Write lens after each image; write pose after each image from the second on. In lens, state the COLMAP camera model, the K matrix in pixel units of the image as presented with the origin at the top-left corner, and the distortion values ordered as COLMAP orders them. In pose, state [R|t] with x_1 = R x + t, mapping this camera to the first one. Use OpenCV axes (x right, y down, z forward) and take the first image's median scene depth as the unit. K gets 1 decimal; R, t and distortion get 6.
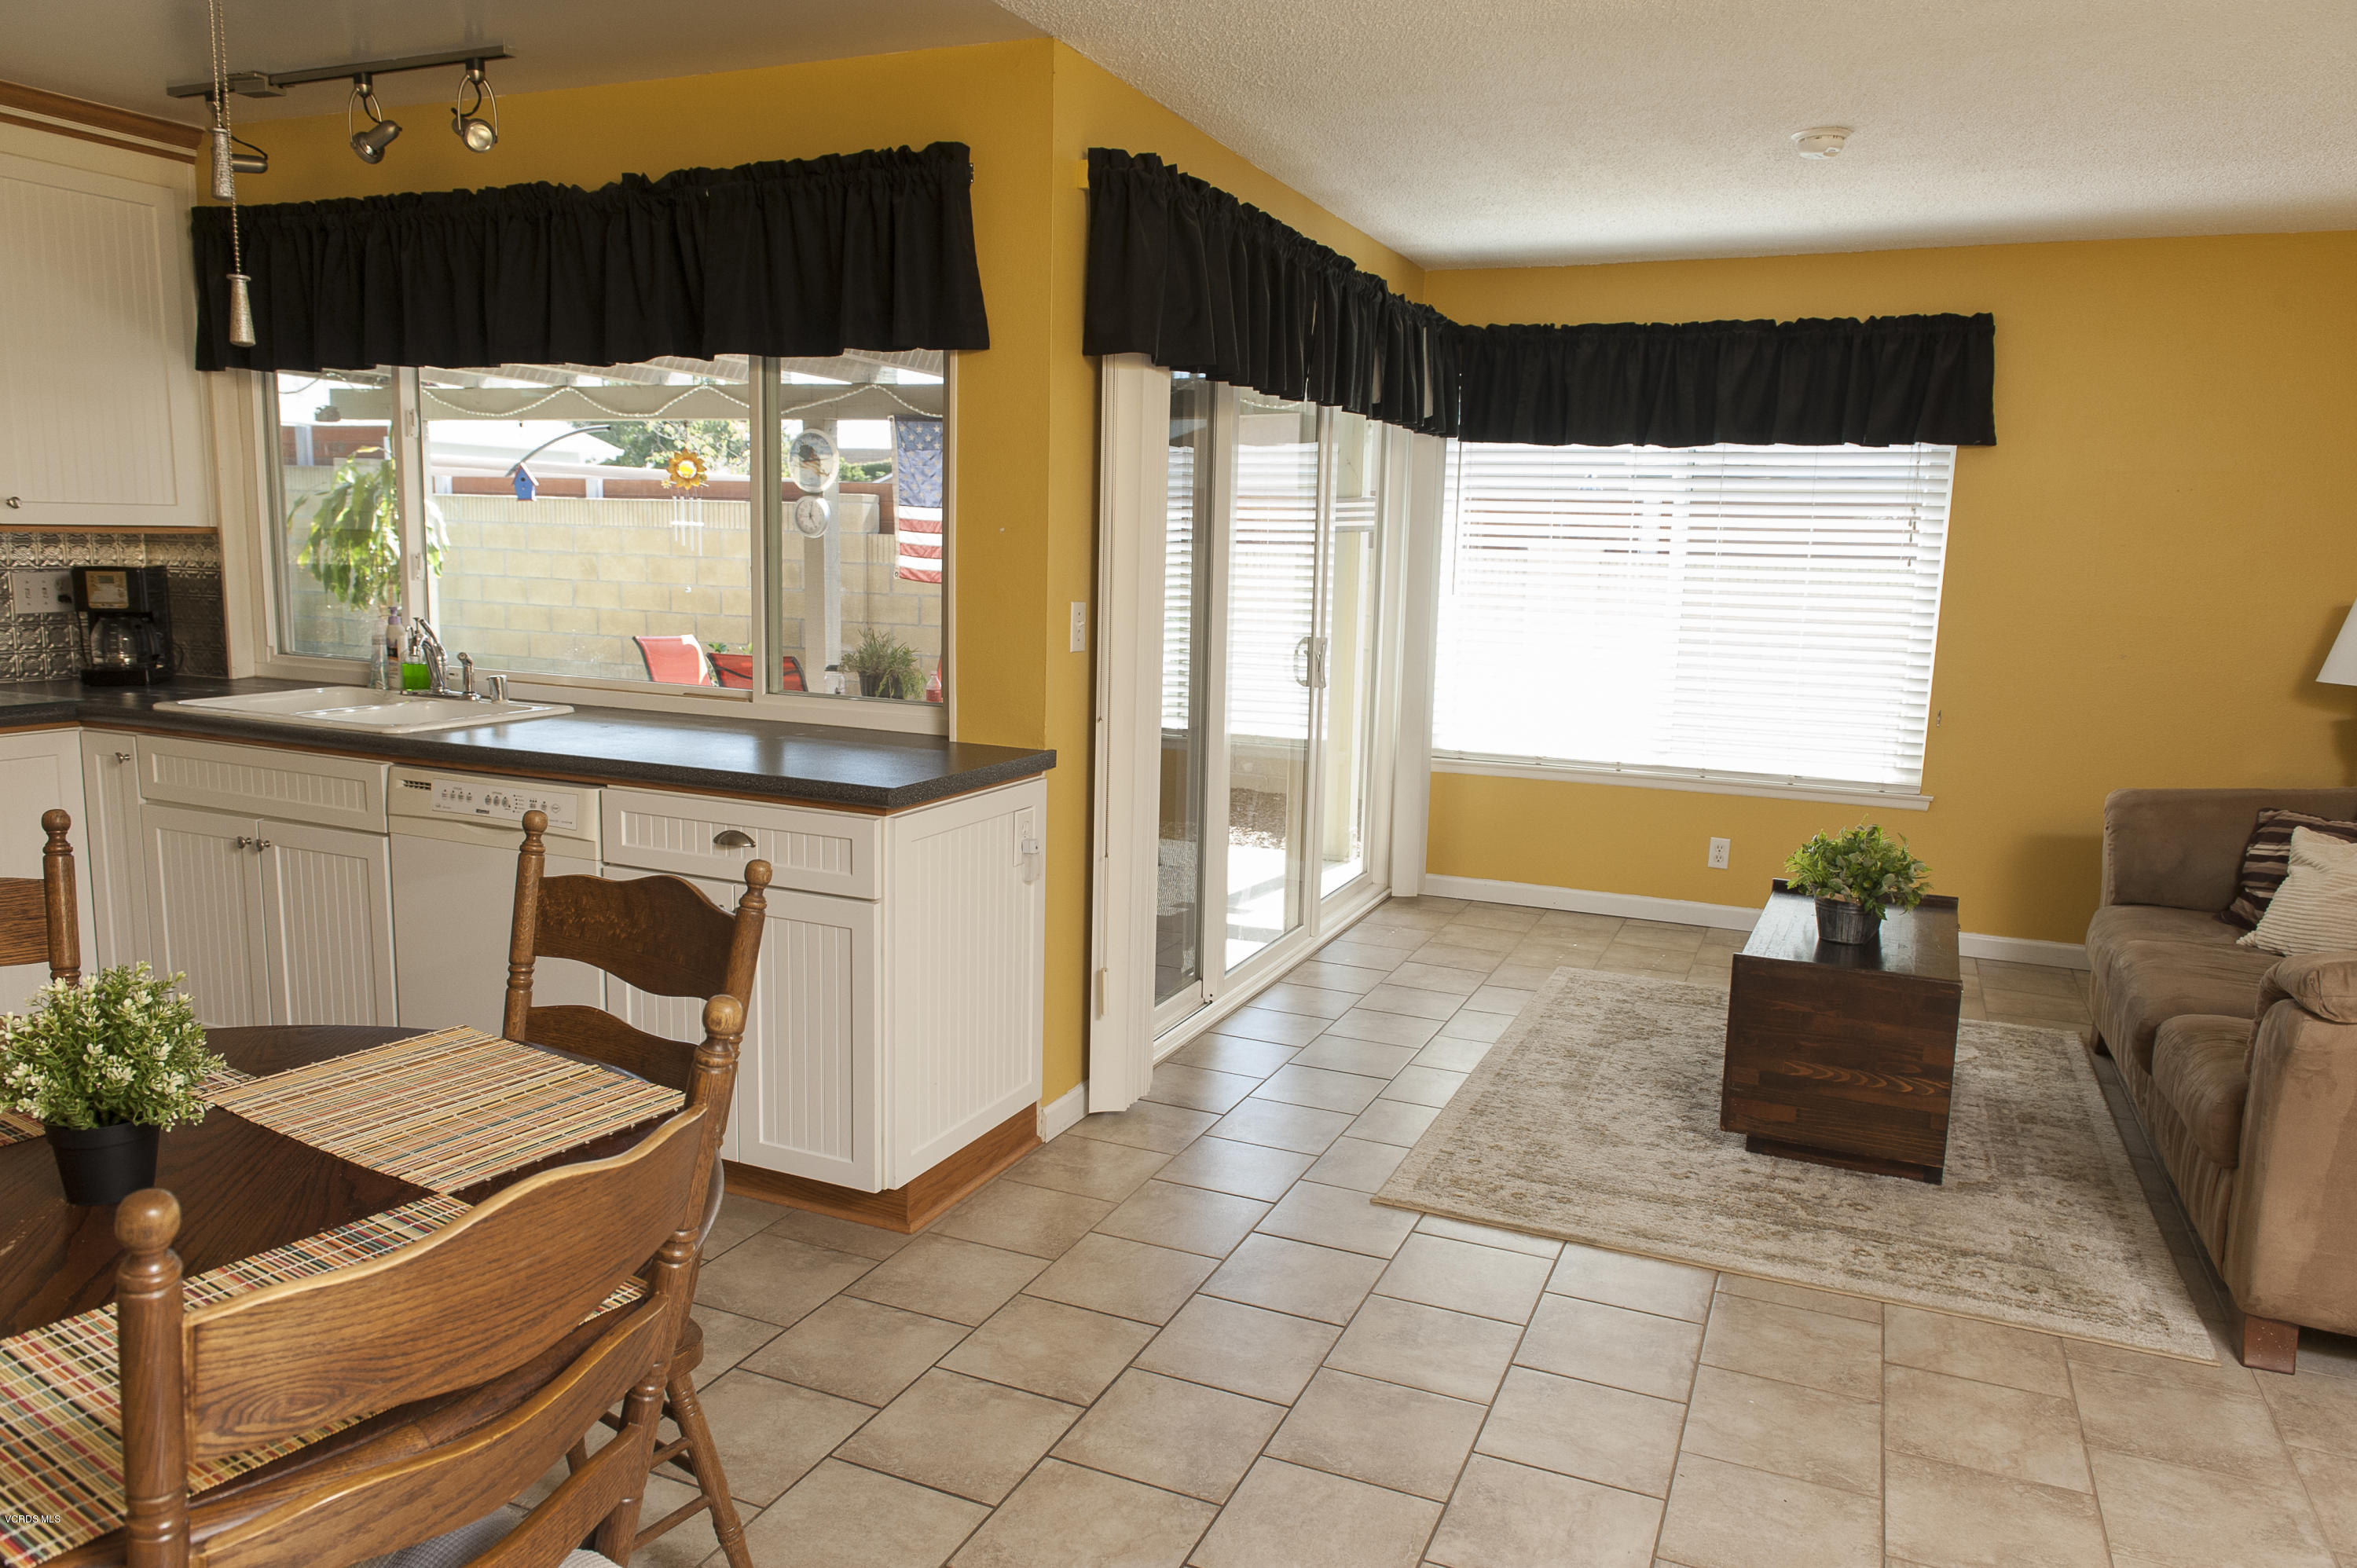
lens RADIAL K [[1593.8, 0, 1176.1], [0, 1593.8, 799.0], [0, 0, 1]] dist [0.000655, -0.003113]
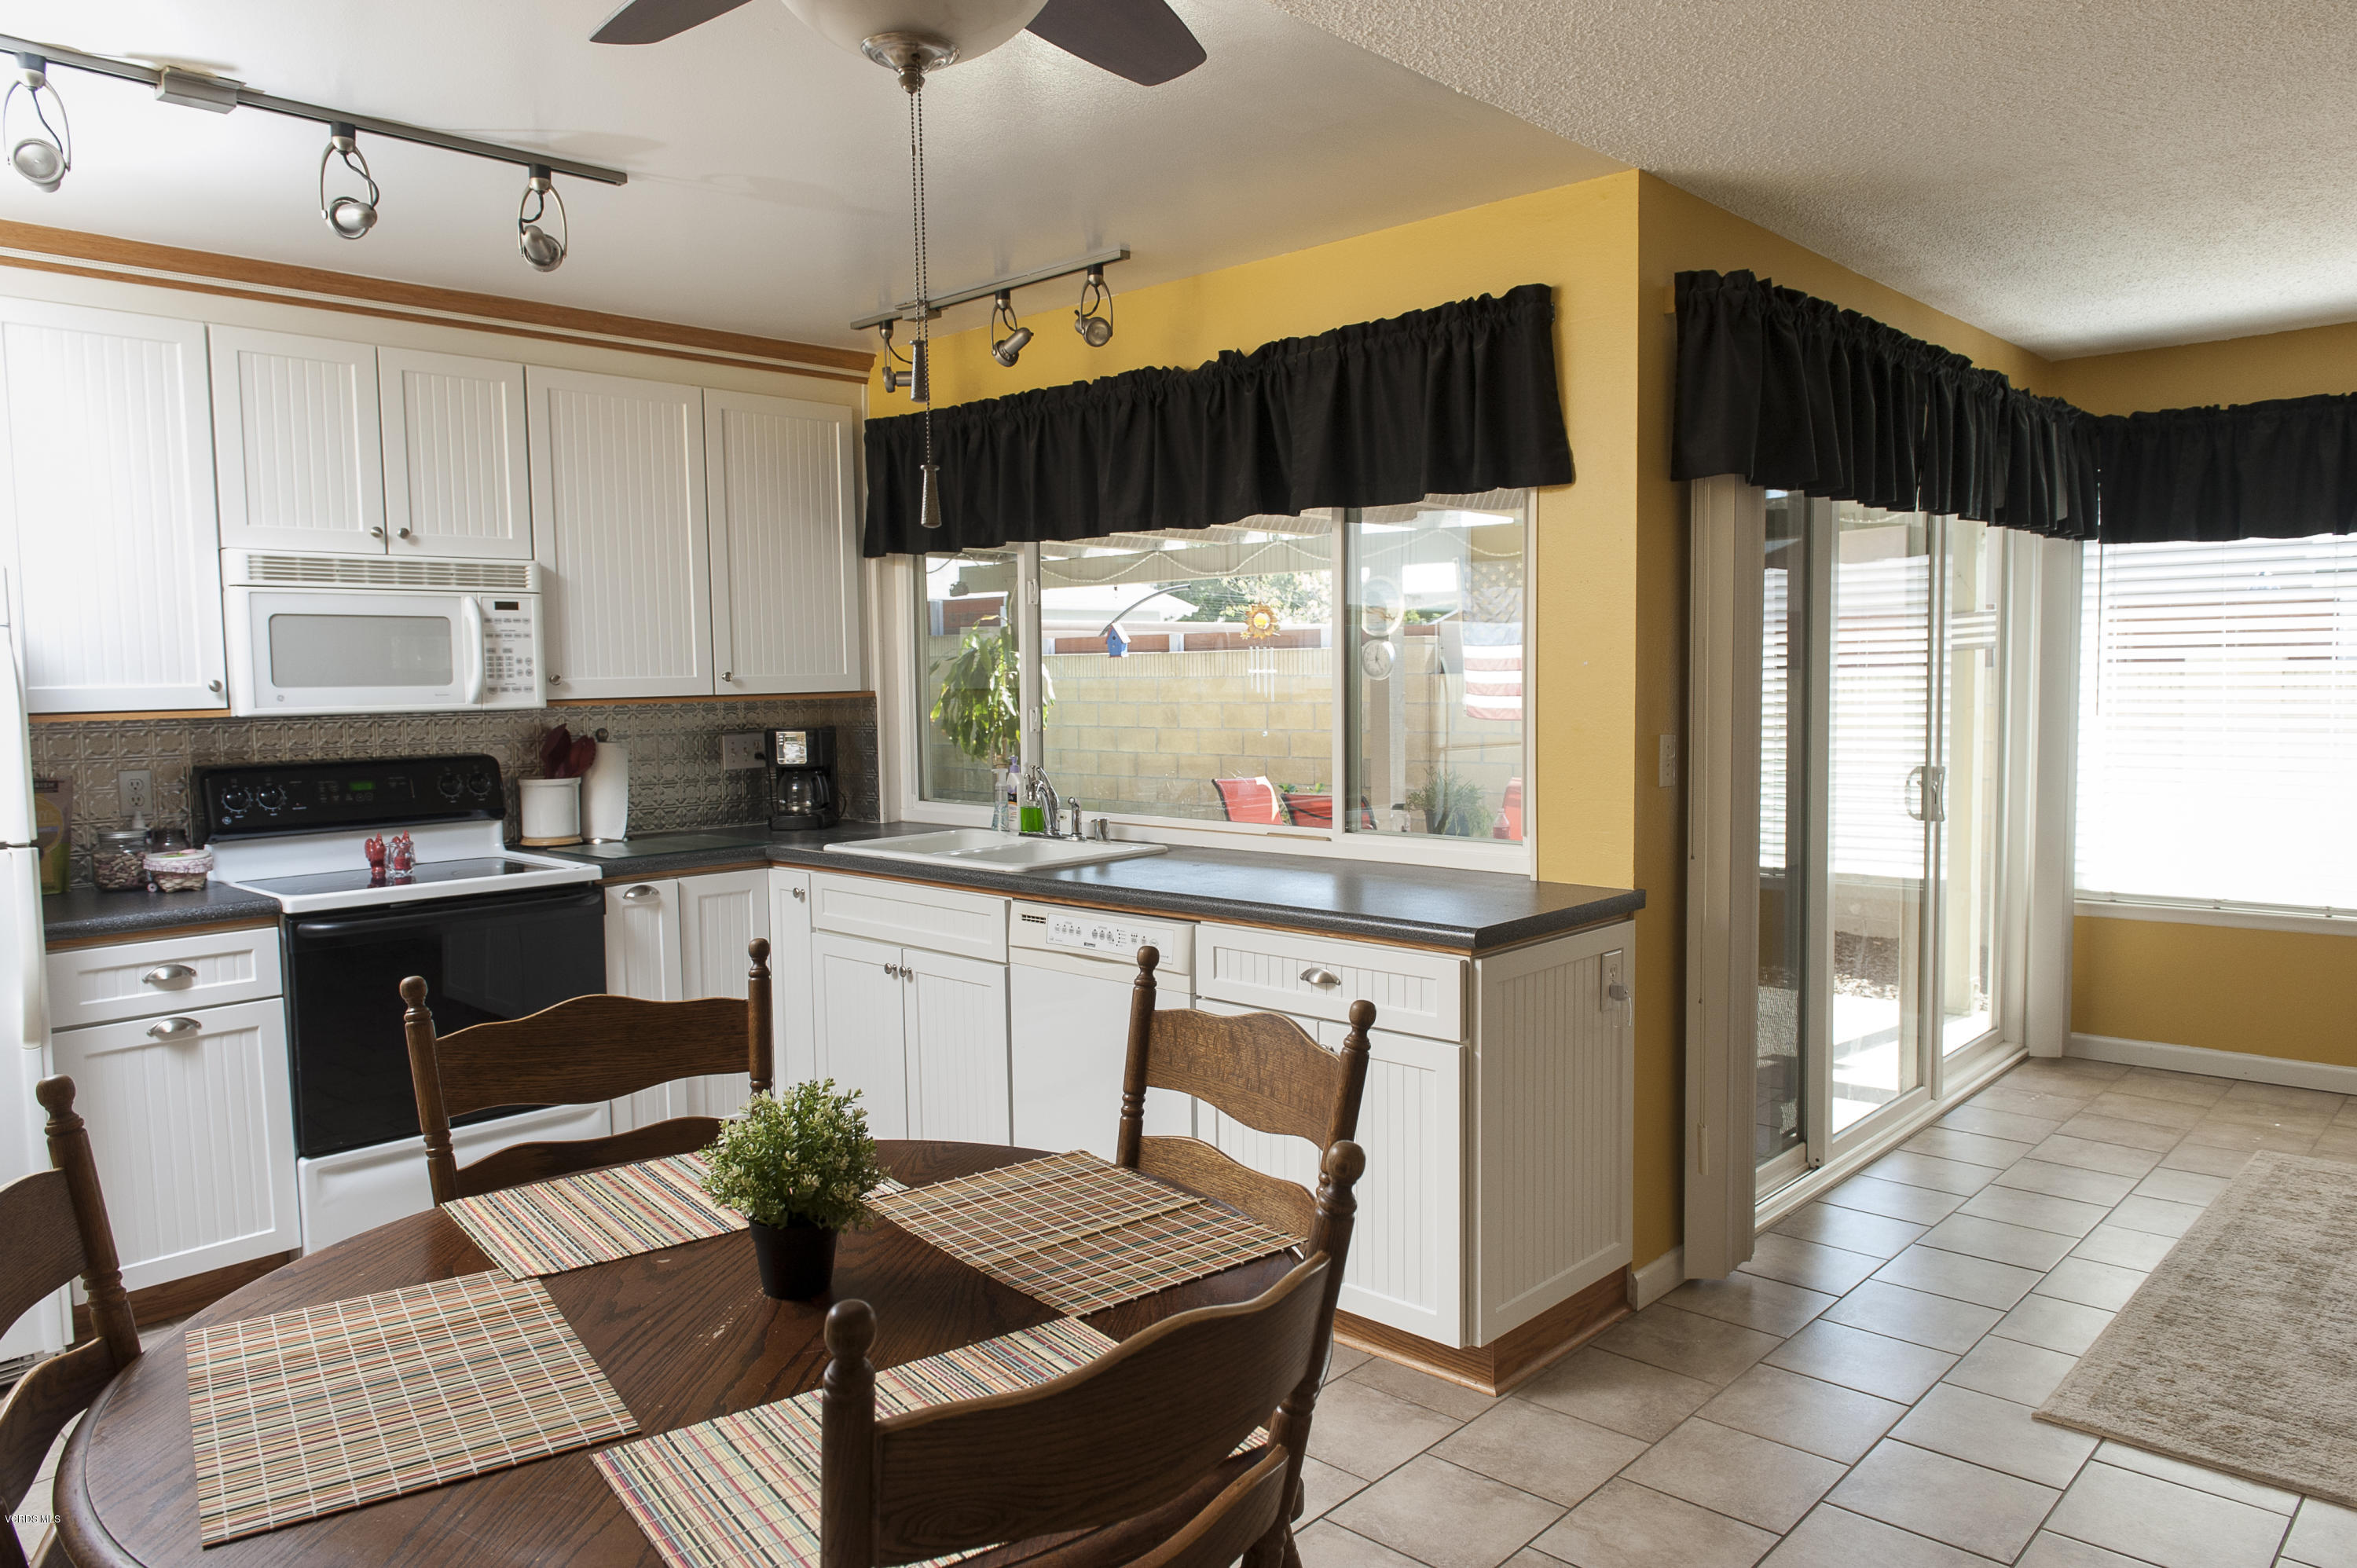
lens RADIAL K [[1589.9, 0, 1173.8], [0, 1589.9, 798.0], [0, 0, 1]] dist [-0.001107, -0.002053]
pose [[0.940786, -0.014658, -0.338684, -0.016416], [-0.014754, 0.996348, -0.084103, -0.001303], [0.338679, 0.084120, 0.937134, 0.009003]]
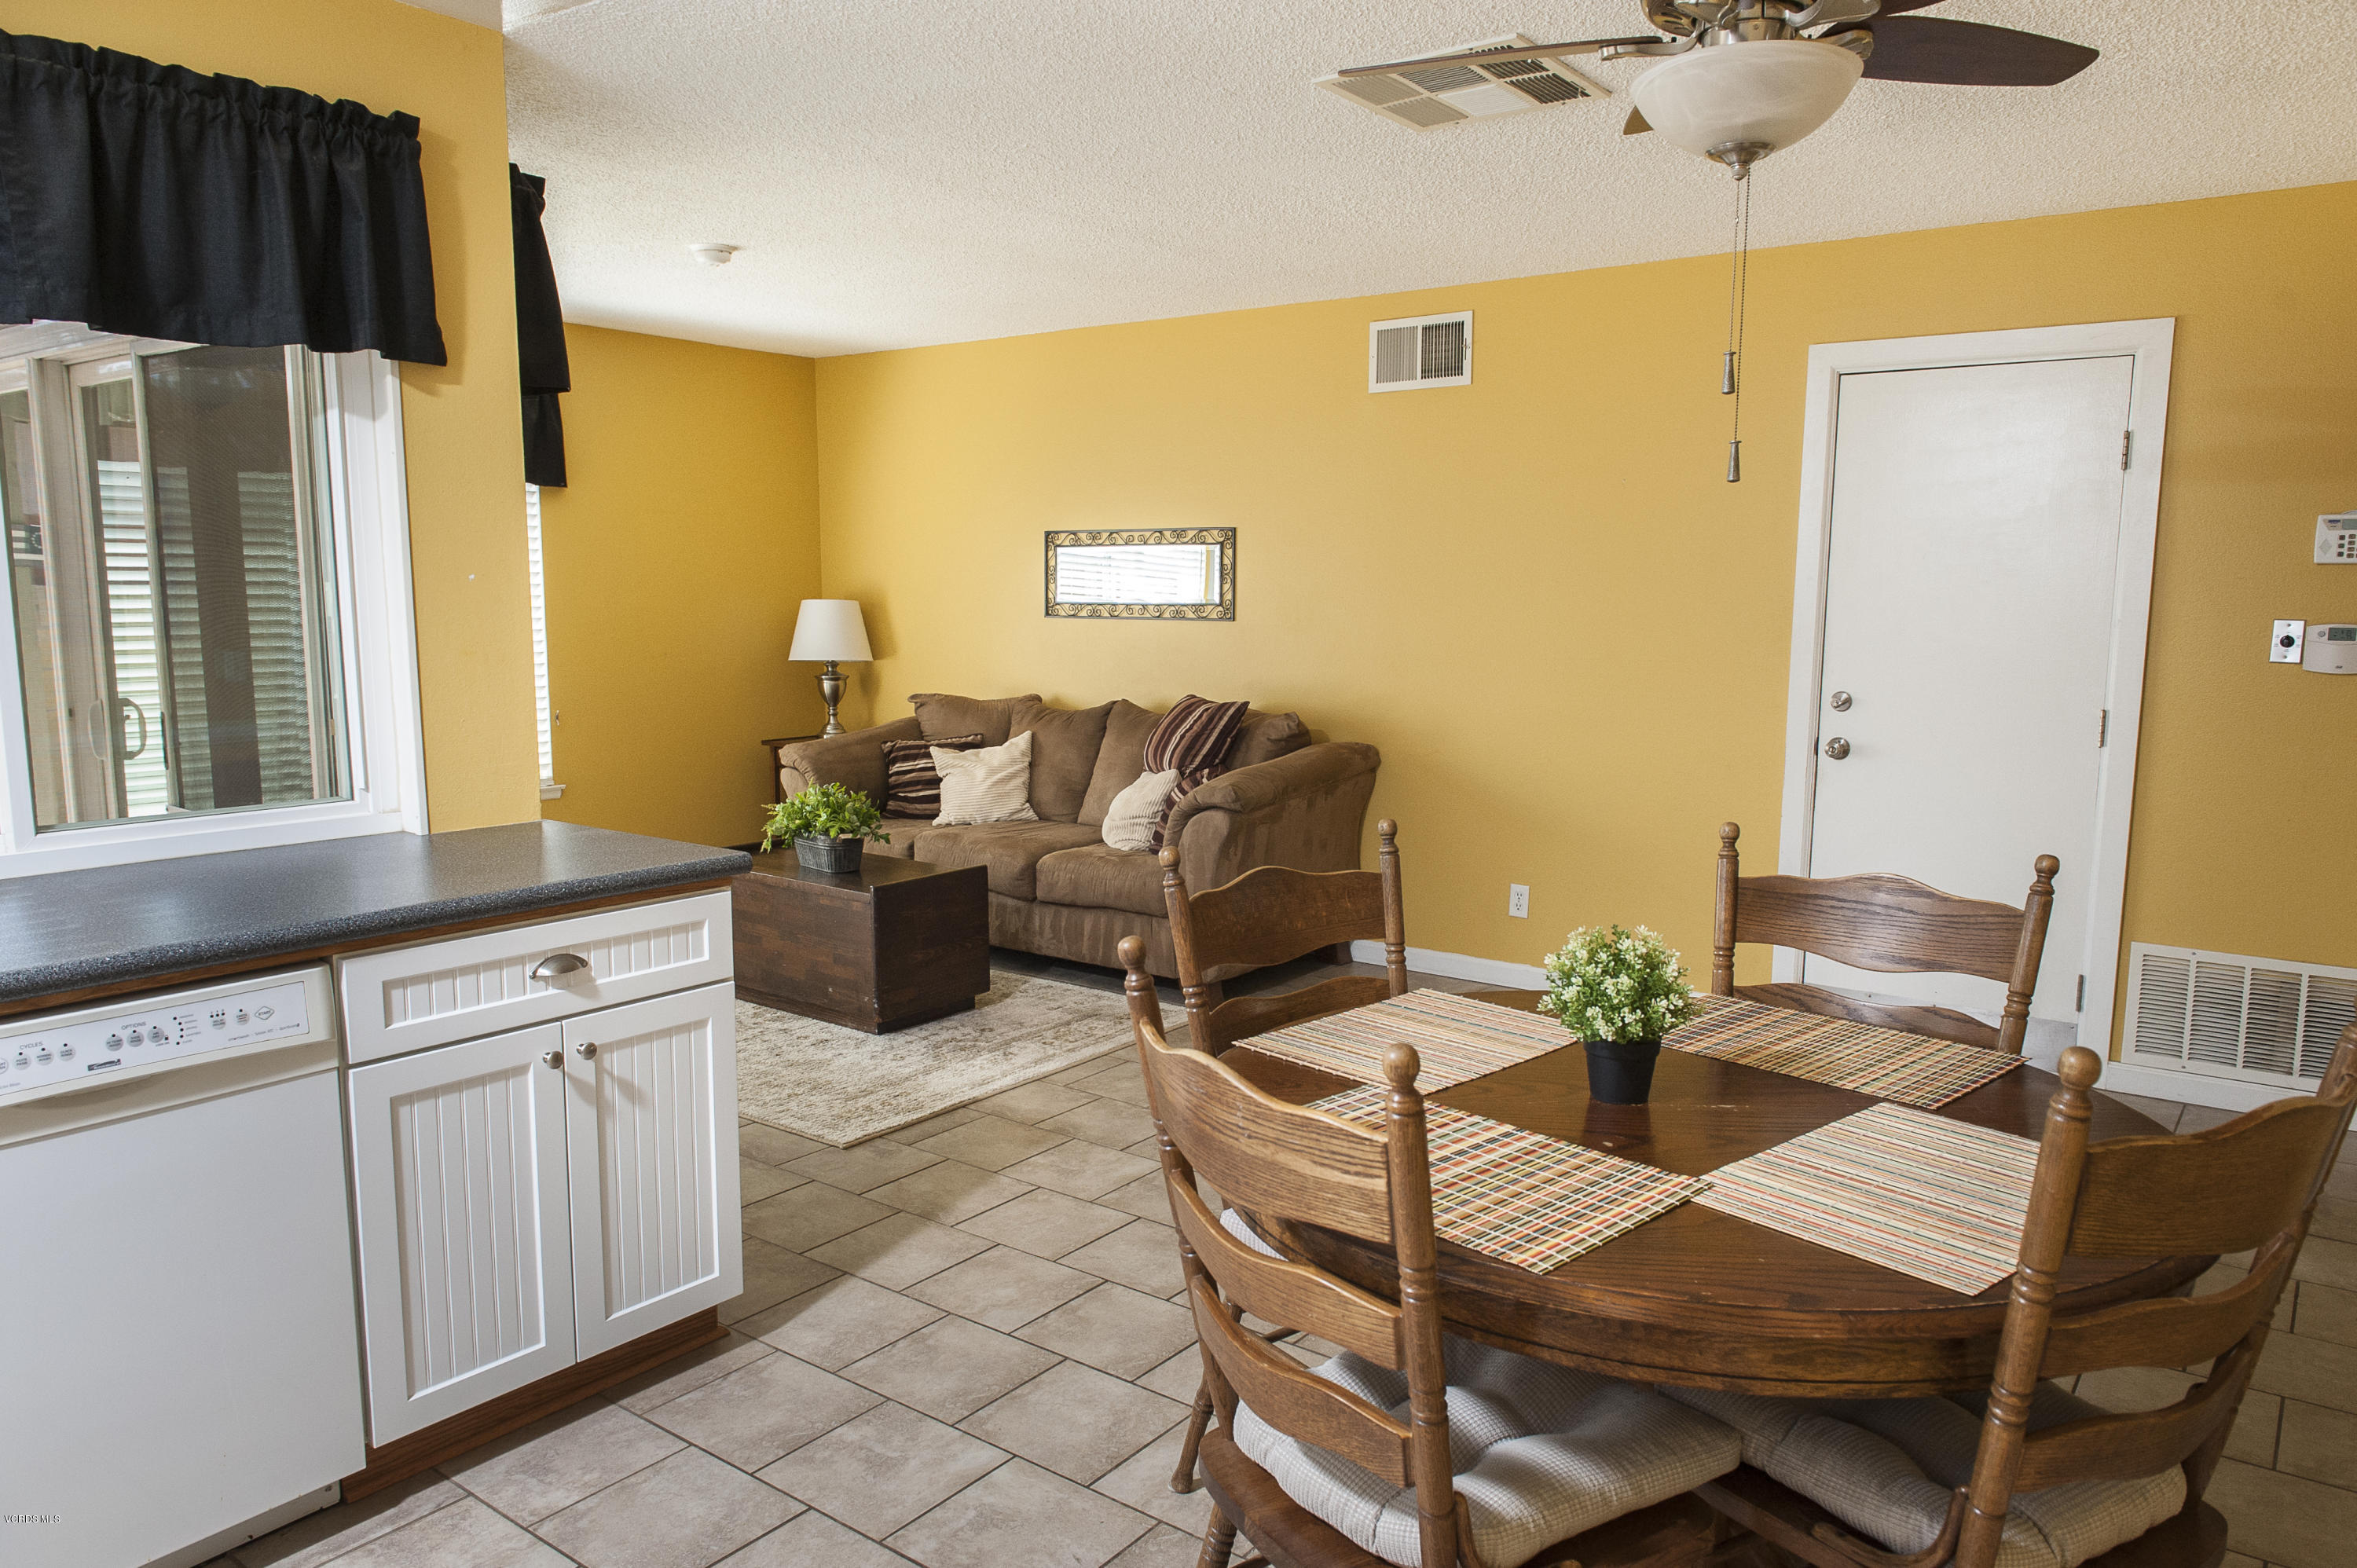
lens RADIAL K [[1593.8, 0, 1176.1], [0, 1593.8, 799.0], [0, 0, 1]] dist [0.000655, -0.003113]
pose [[0.231429, -0.155593, 0.960329, -0.780656], [0.162159, 0.979488, 0.119619, -0.083621], [-0.959242, 0.128043, 0.251913, 0.389200]]
